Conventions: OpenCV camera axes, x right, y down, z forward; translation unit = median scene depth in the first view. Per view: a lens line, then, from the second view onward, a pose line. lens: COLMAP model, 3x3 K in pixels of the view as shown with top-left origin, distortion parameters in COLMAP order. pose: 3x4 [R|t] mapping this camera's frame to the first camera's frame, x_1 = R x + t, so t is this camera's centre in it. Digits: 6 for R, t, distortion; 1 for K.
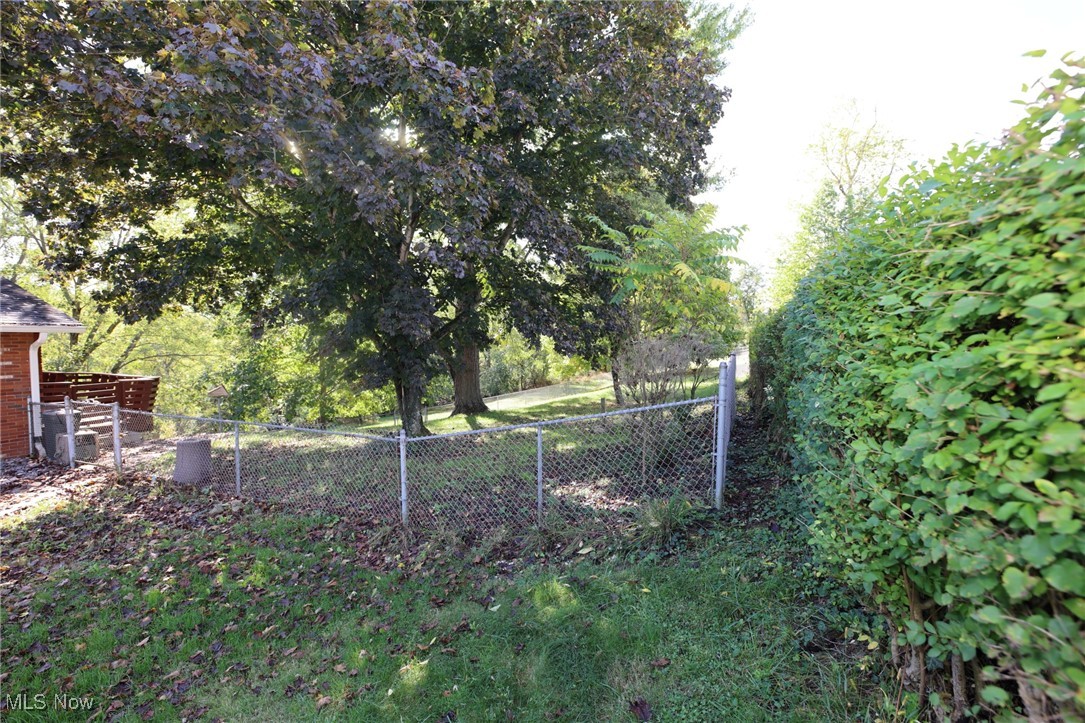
lens RADIAL K [[438.2, 0, 542.5], [0, 438.2, 361.5], [0, 0, 1]] dist [-0.000588, -0.000373]
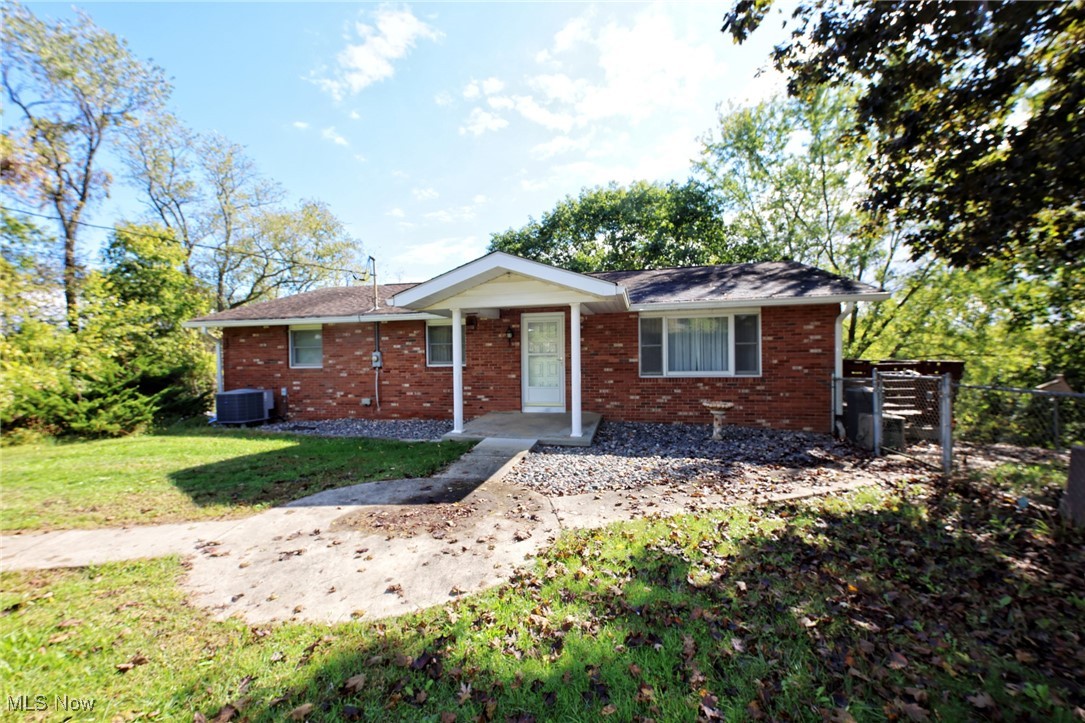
lens RADIAL K [[438.2, 0, 542.5], [0, 438.2, 361.5], [0, 0, 1]] dist [-0.000588, -0.000373]
pose [[0.157901, -0.000643, -0.987455, -0.363289], [-0.030162, 0.999530, -0.005474, 0.091331], [0.986994, 0.030648, 0.157808, 0.243621]]
